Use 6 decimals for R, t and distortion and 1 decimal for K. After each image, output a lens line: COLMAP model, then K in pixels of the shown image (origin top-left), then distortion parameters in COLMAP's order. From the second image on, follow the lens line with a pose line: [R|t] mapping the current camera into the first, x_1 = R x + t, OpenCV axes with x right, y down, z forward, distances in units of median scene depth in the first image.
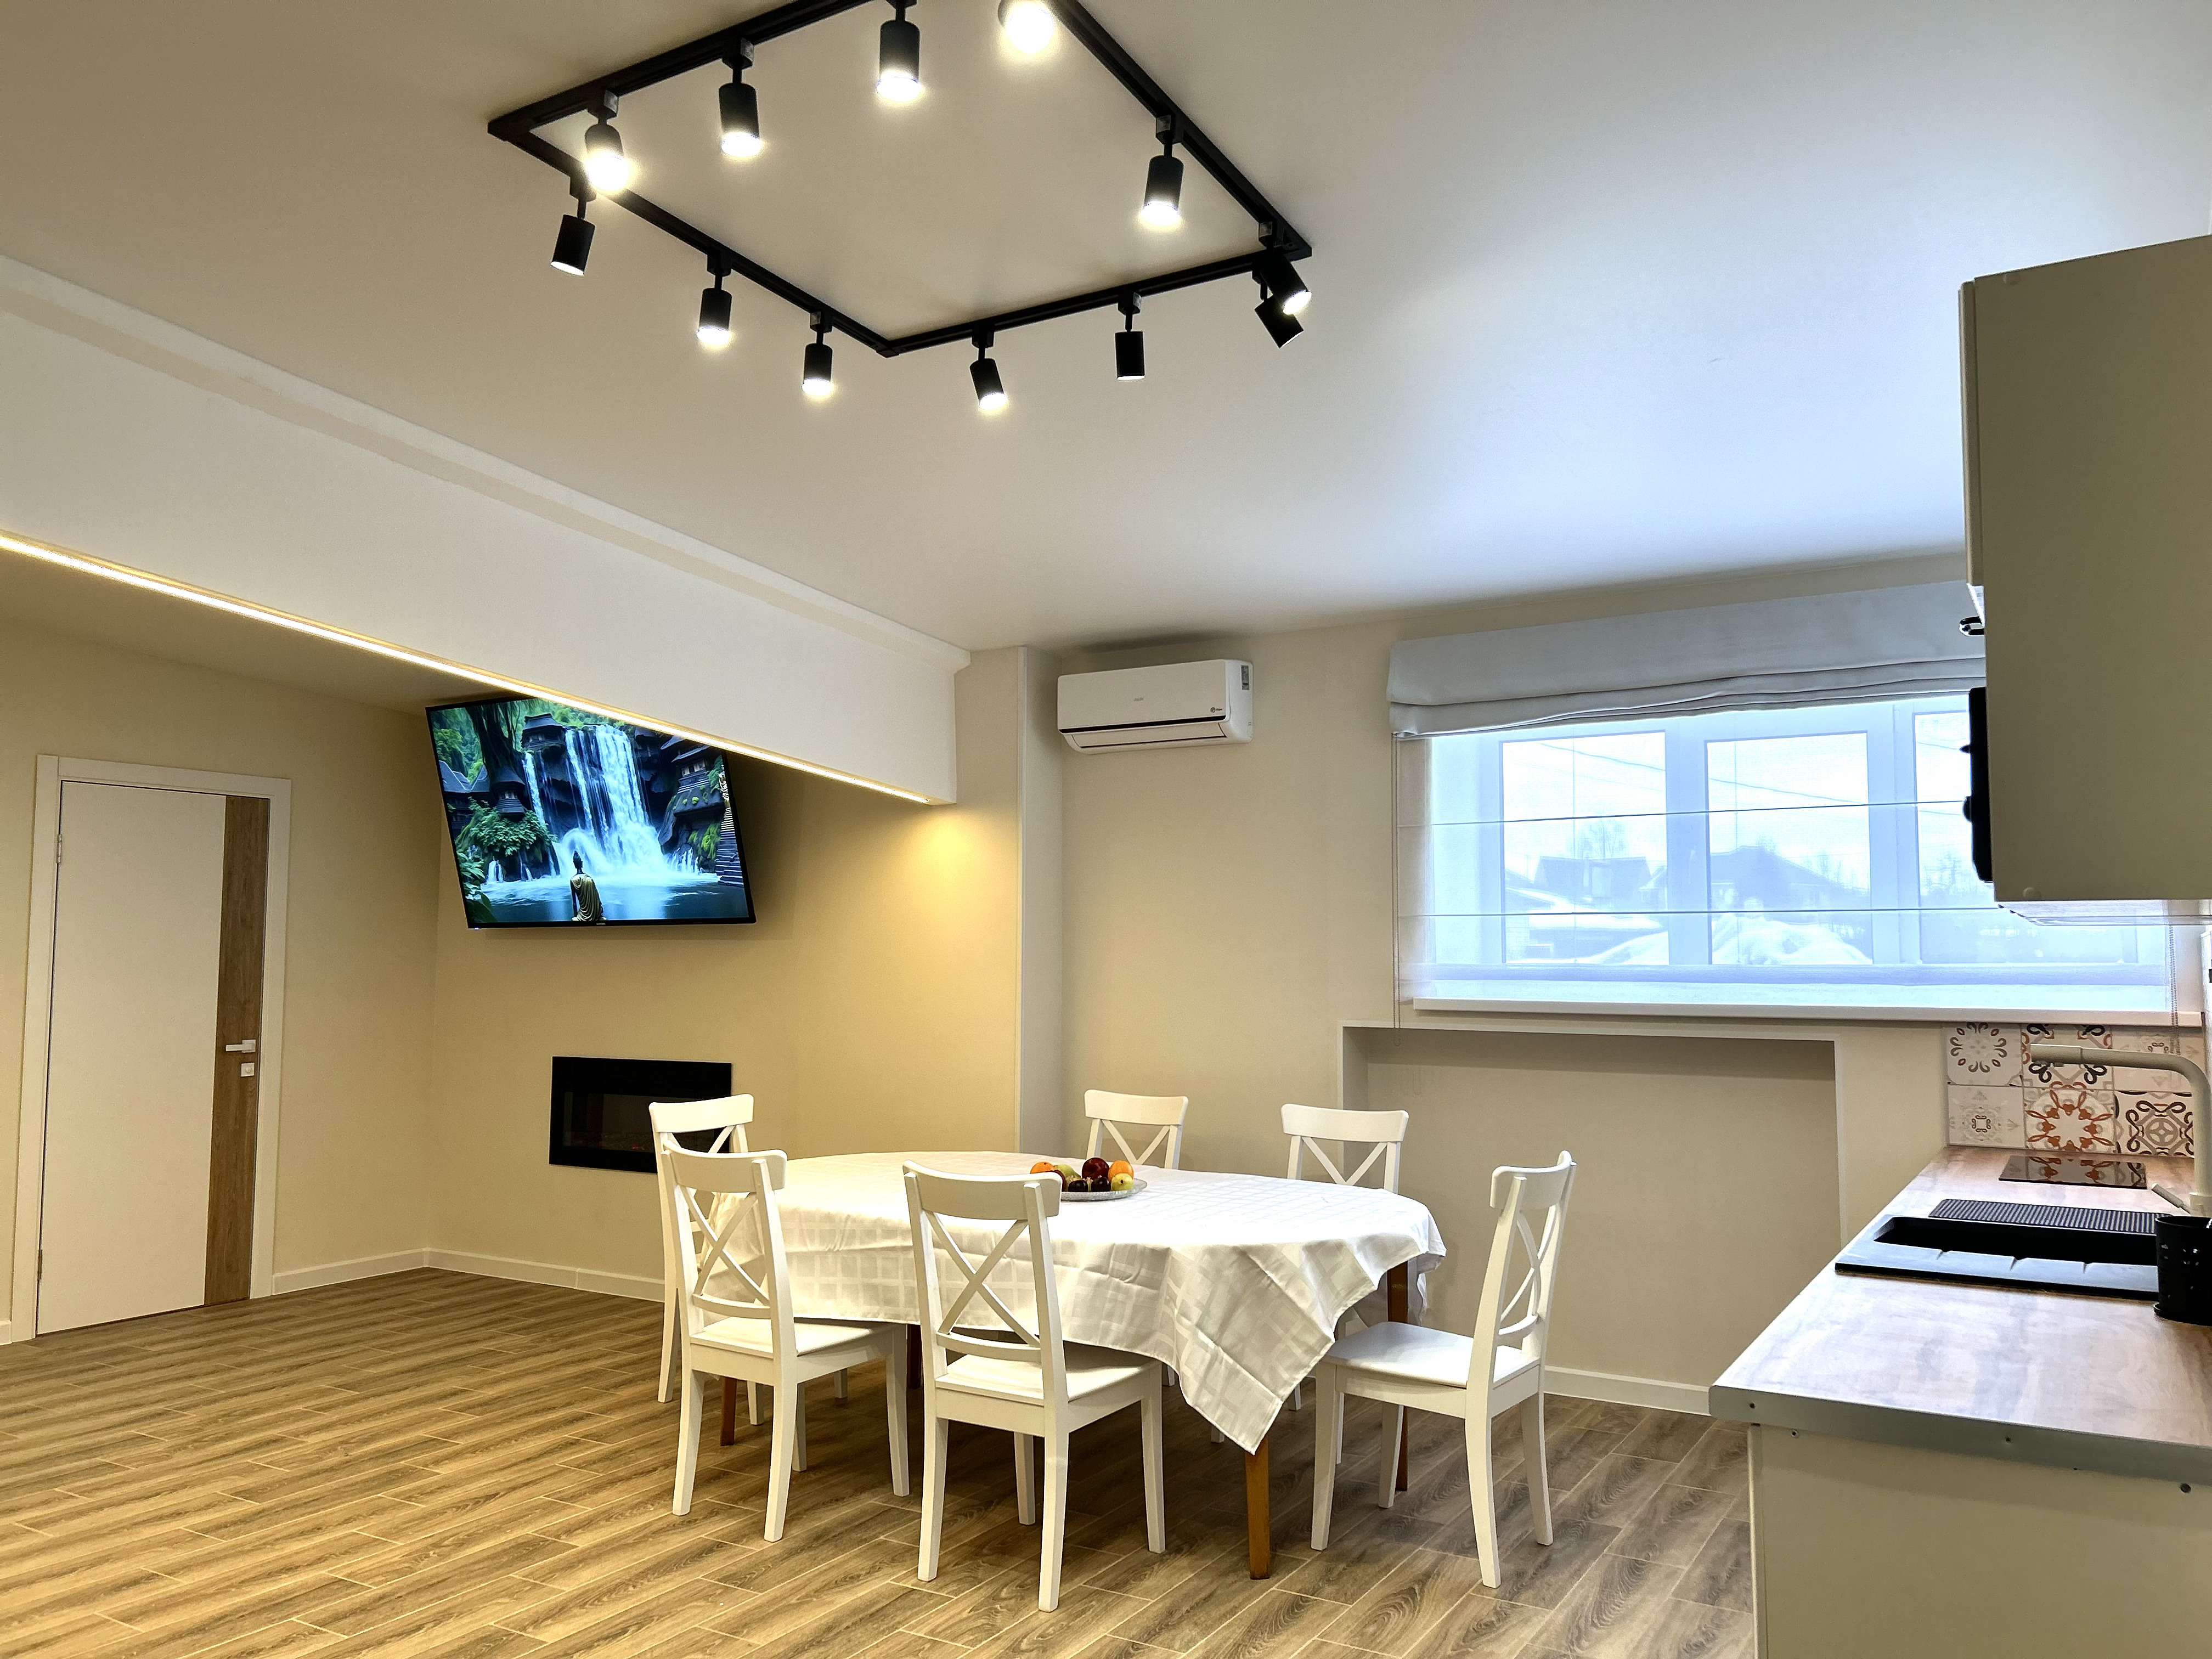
lens RADIAL K [[1662.4, 0, 1112.5], [0, 1662.4, 848.0], [0, 0, 1]] dist [0.052462, -0.050771]
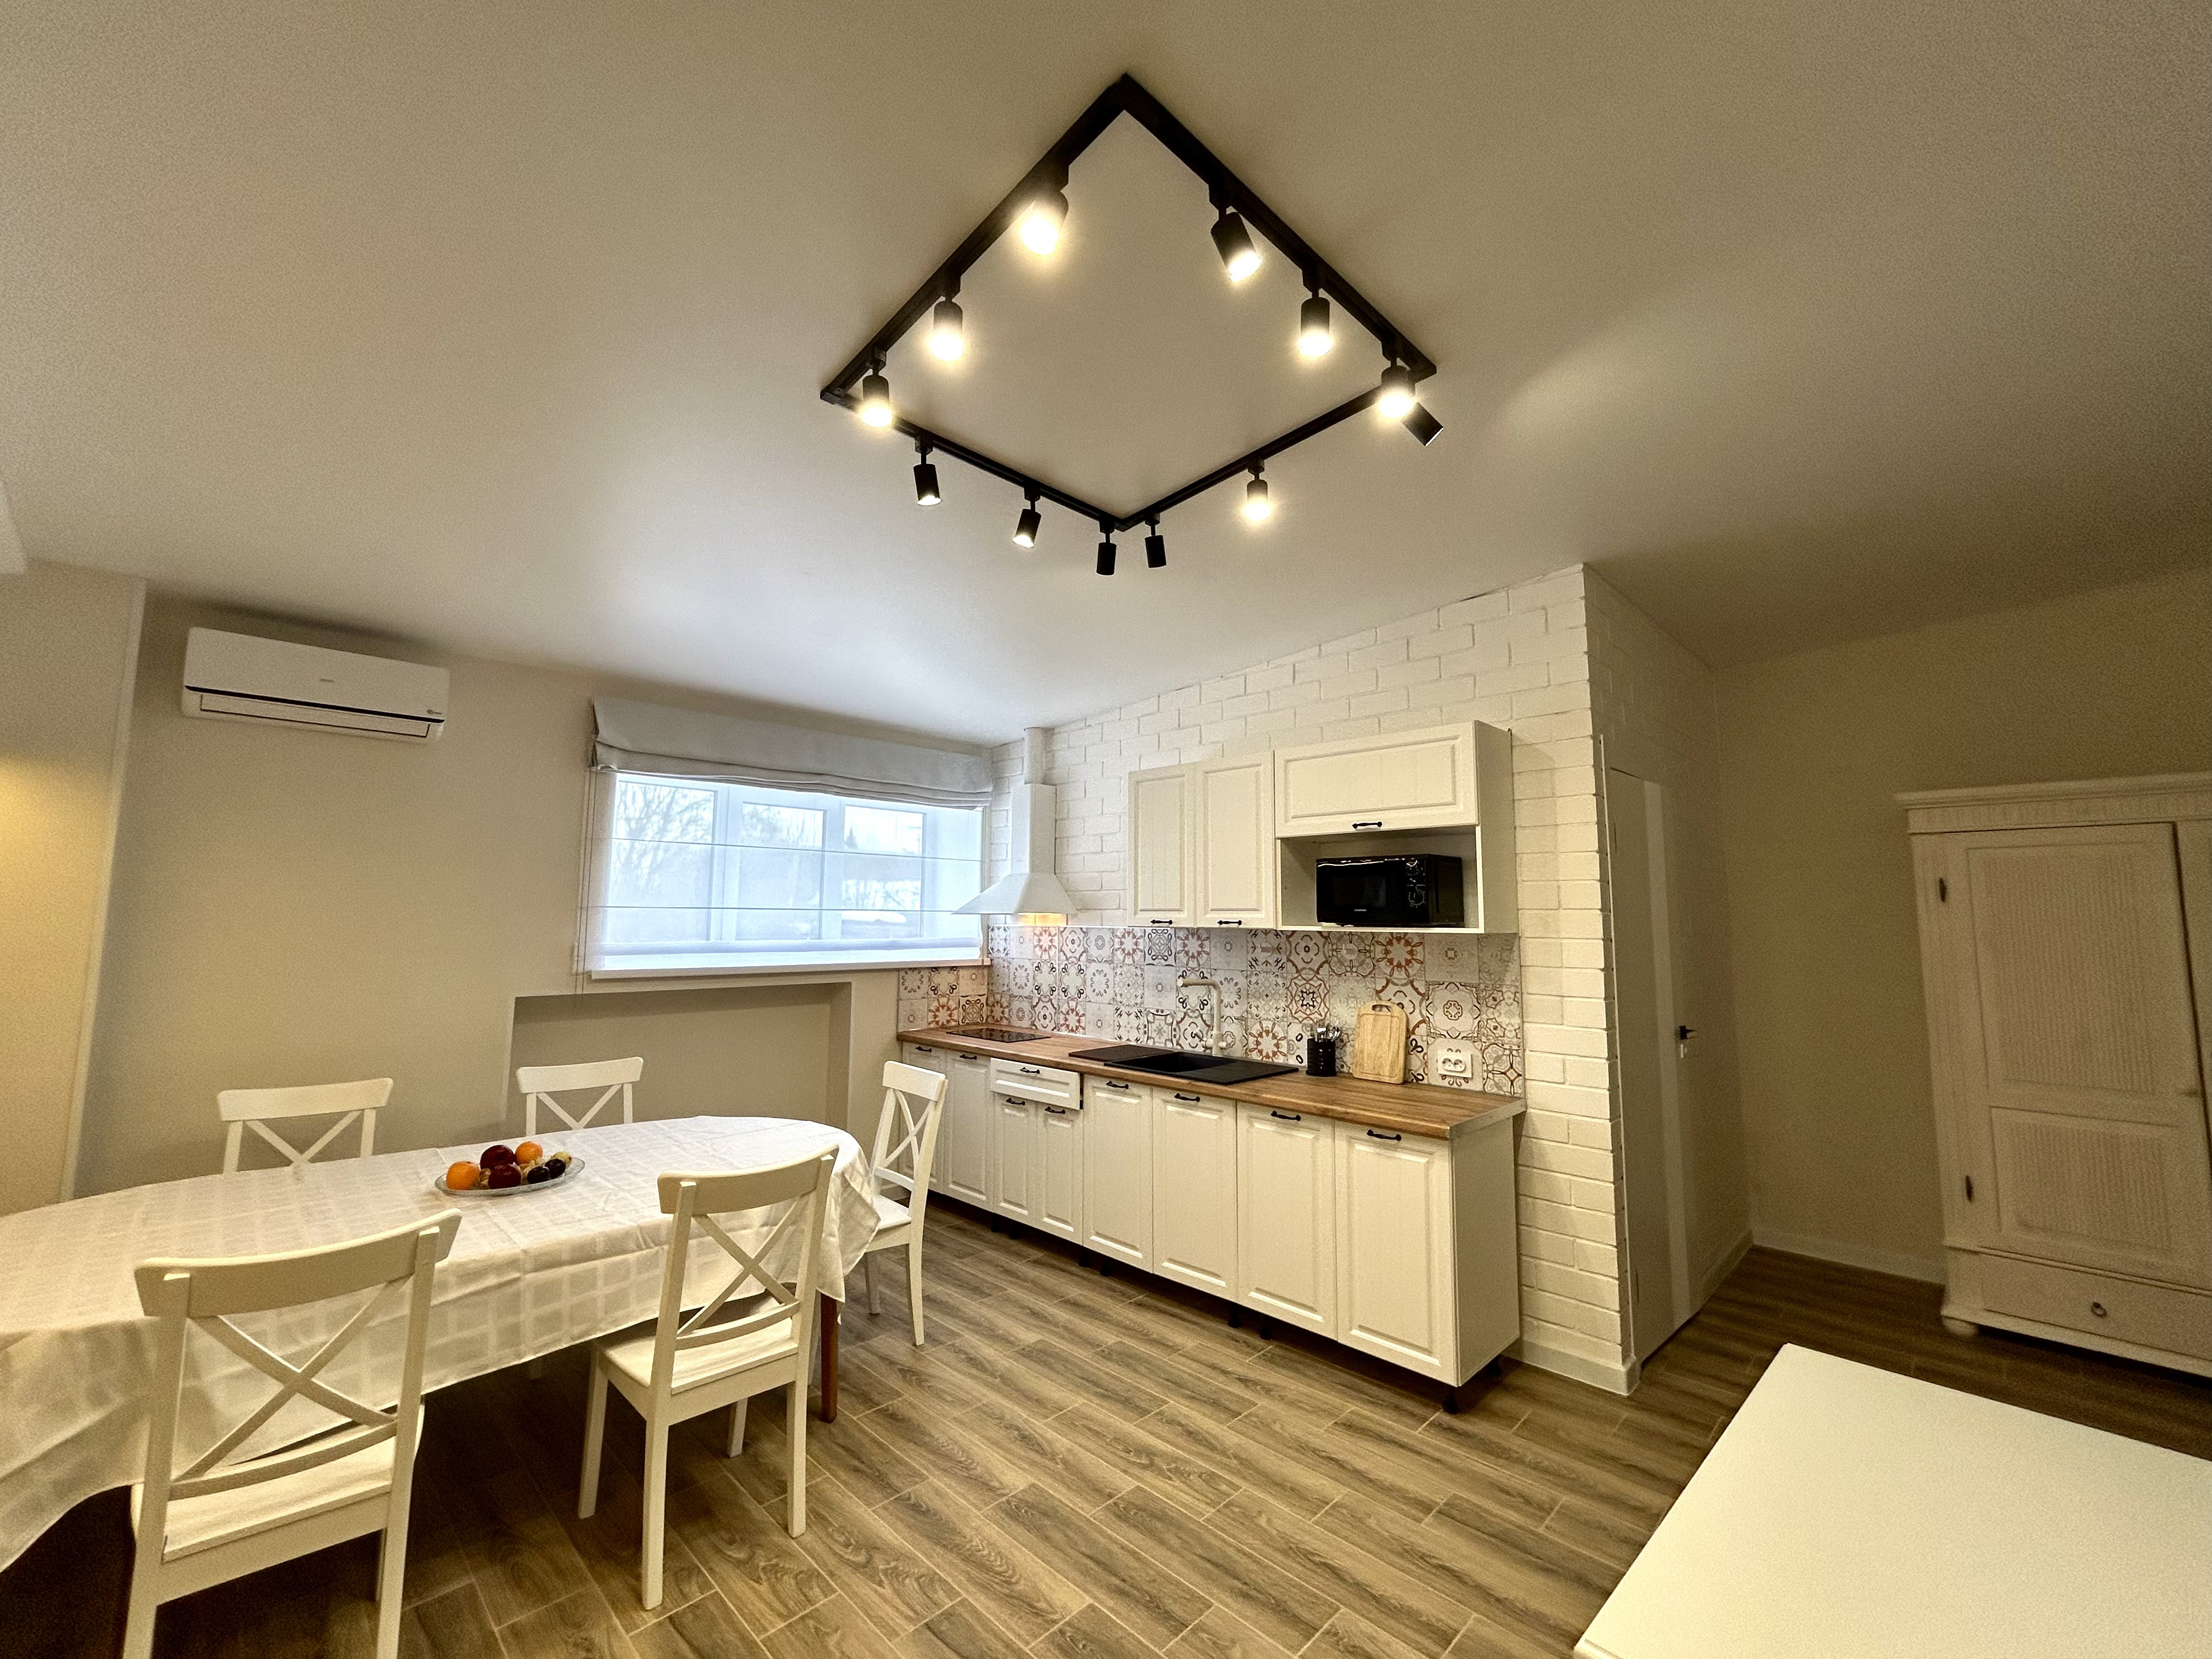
lens RADIAL K [[897.5, 0, 1101.0], [0, 897.5, 828.4], [0, 0, 1]] dist [0.000295, -0.000273]
pose [[0.243288, 0.098641, 0.964925, -0.439959], [-0.072578, 0.993878, -0.083301, 0.010146], [-0.967235, -0.049767, 0.248957, 0.474824]]
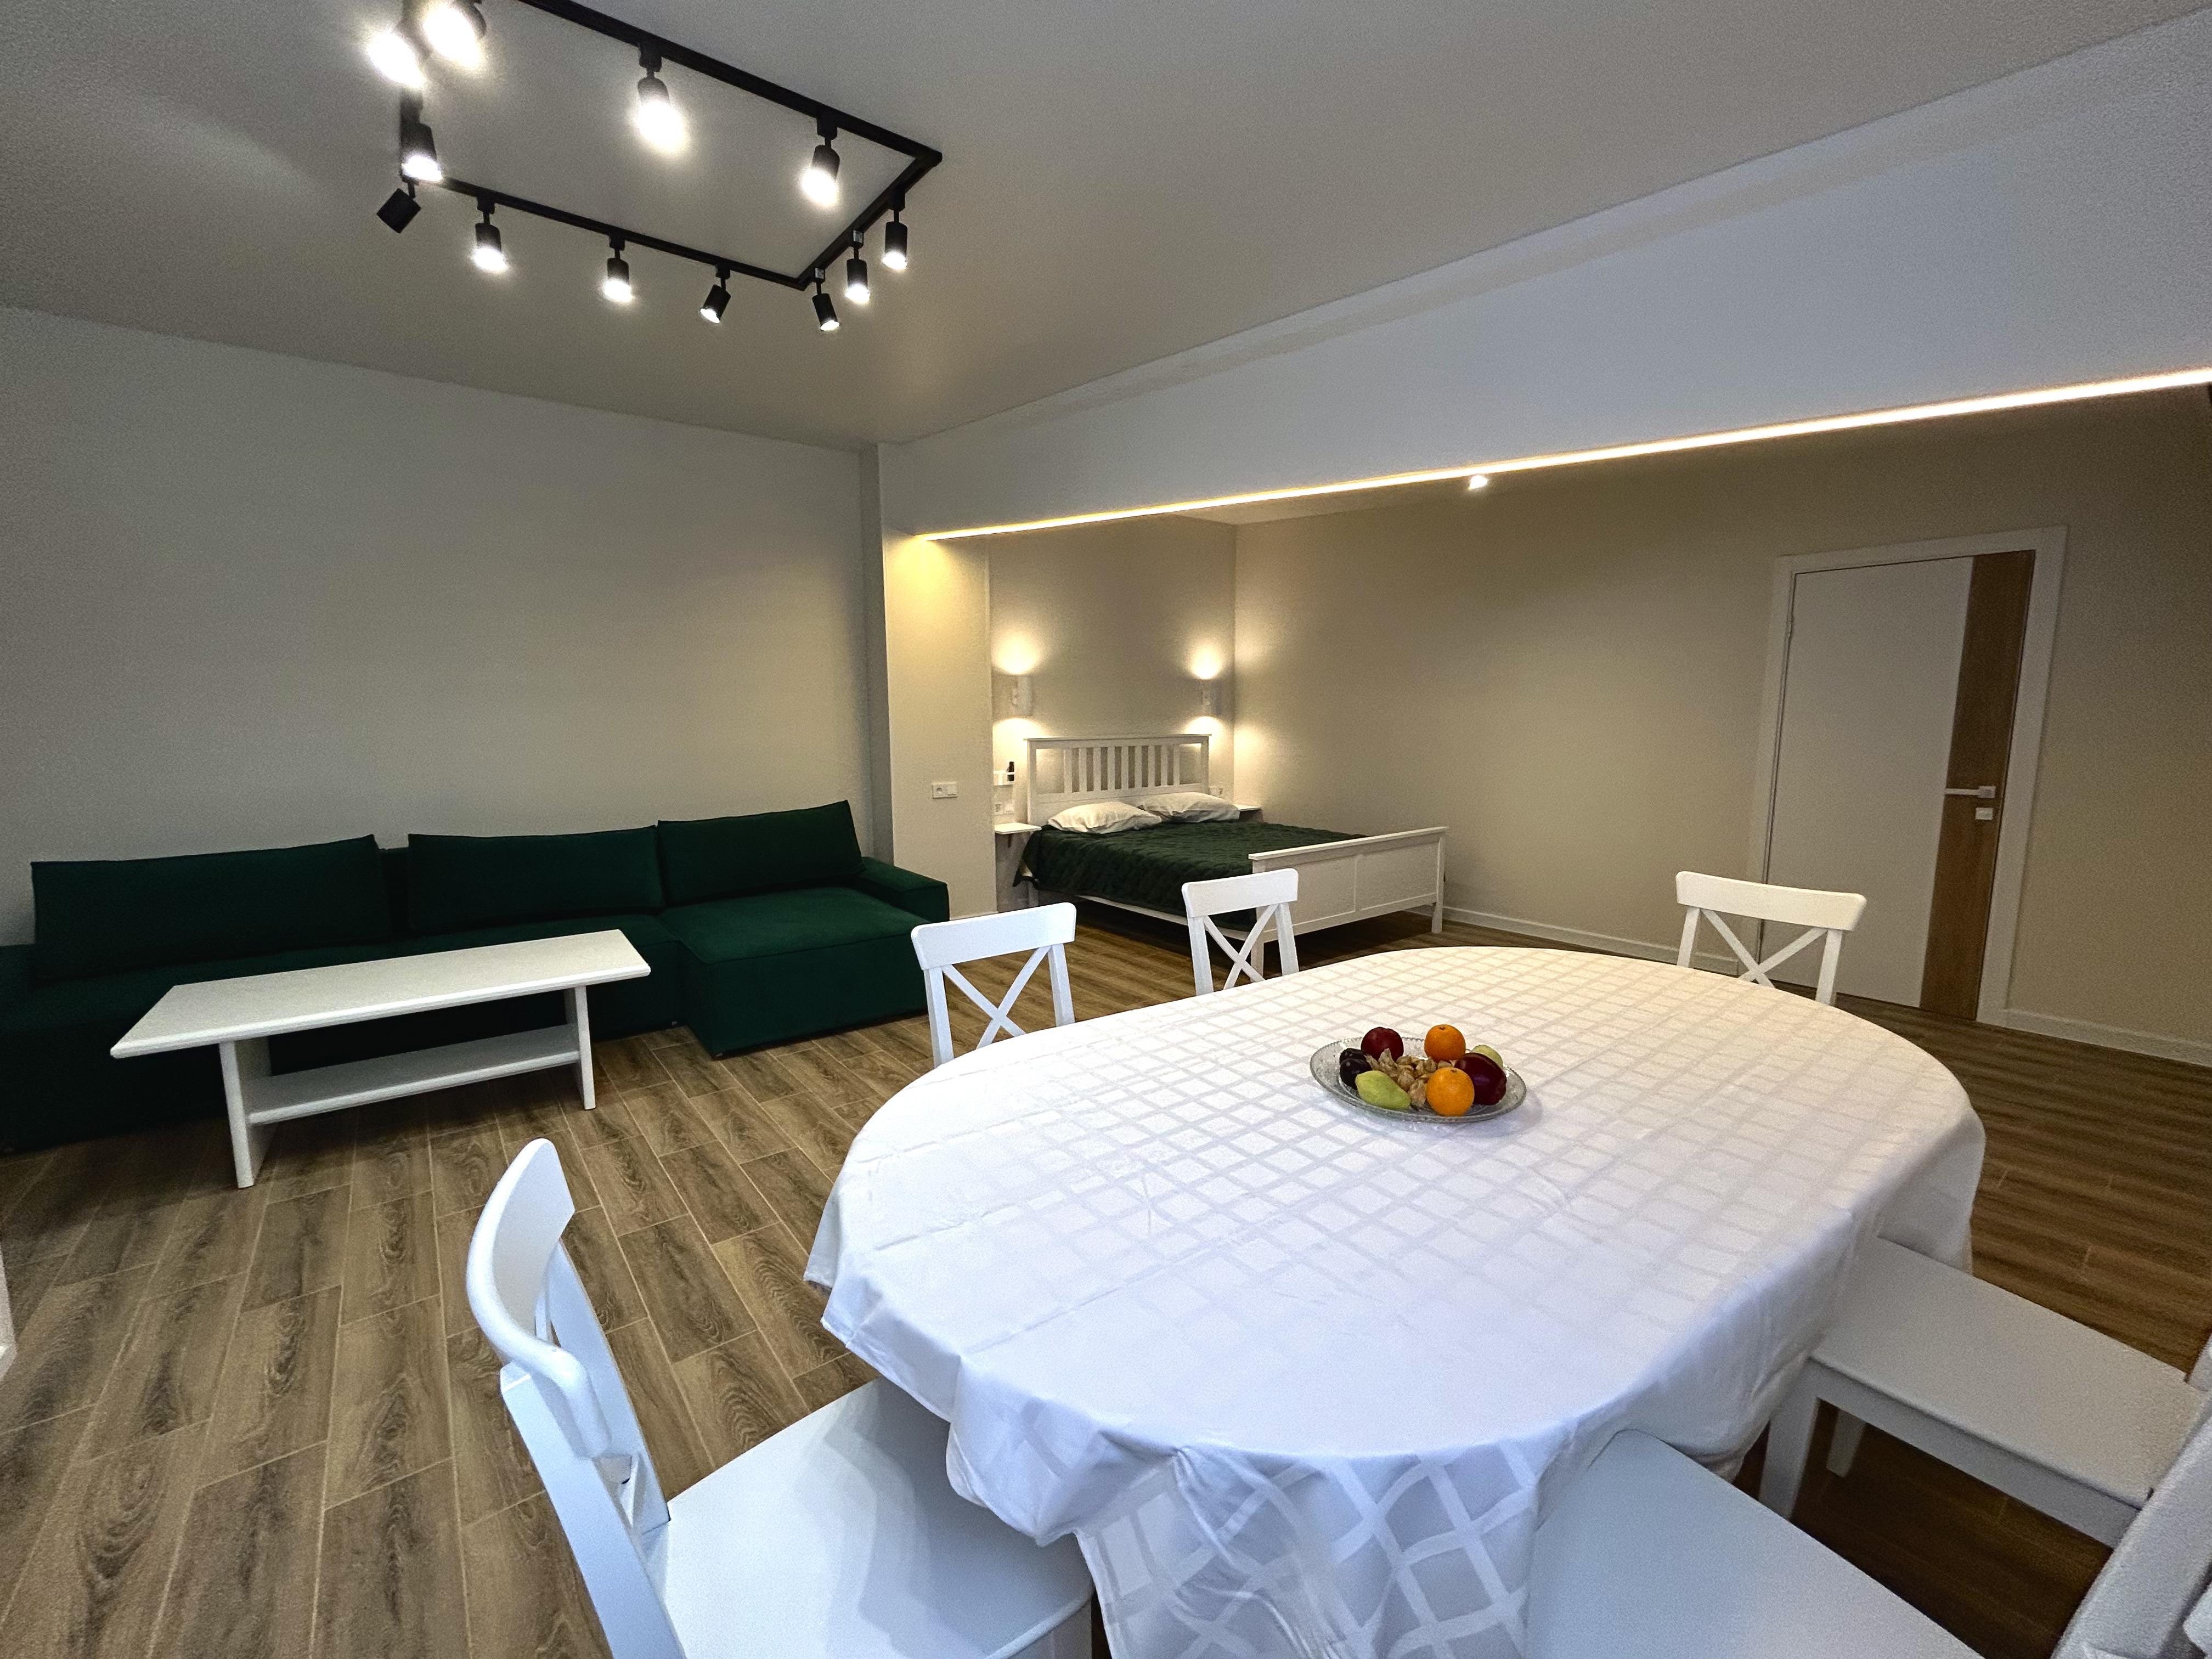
lens RADIAL K [[893.9, 0, 1098.6], [0, 893.9, 827.1], [0, 0, 1]] dist [0.001294, 0.000013]
pose [[-0.364670, 0.119195, -0.923476, 0.296846], [0.066062, 0.992586, 0.102028, 0.060382], [0.928790, -0.023801, -0.369841, 0.923447]]
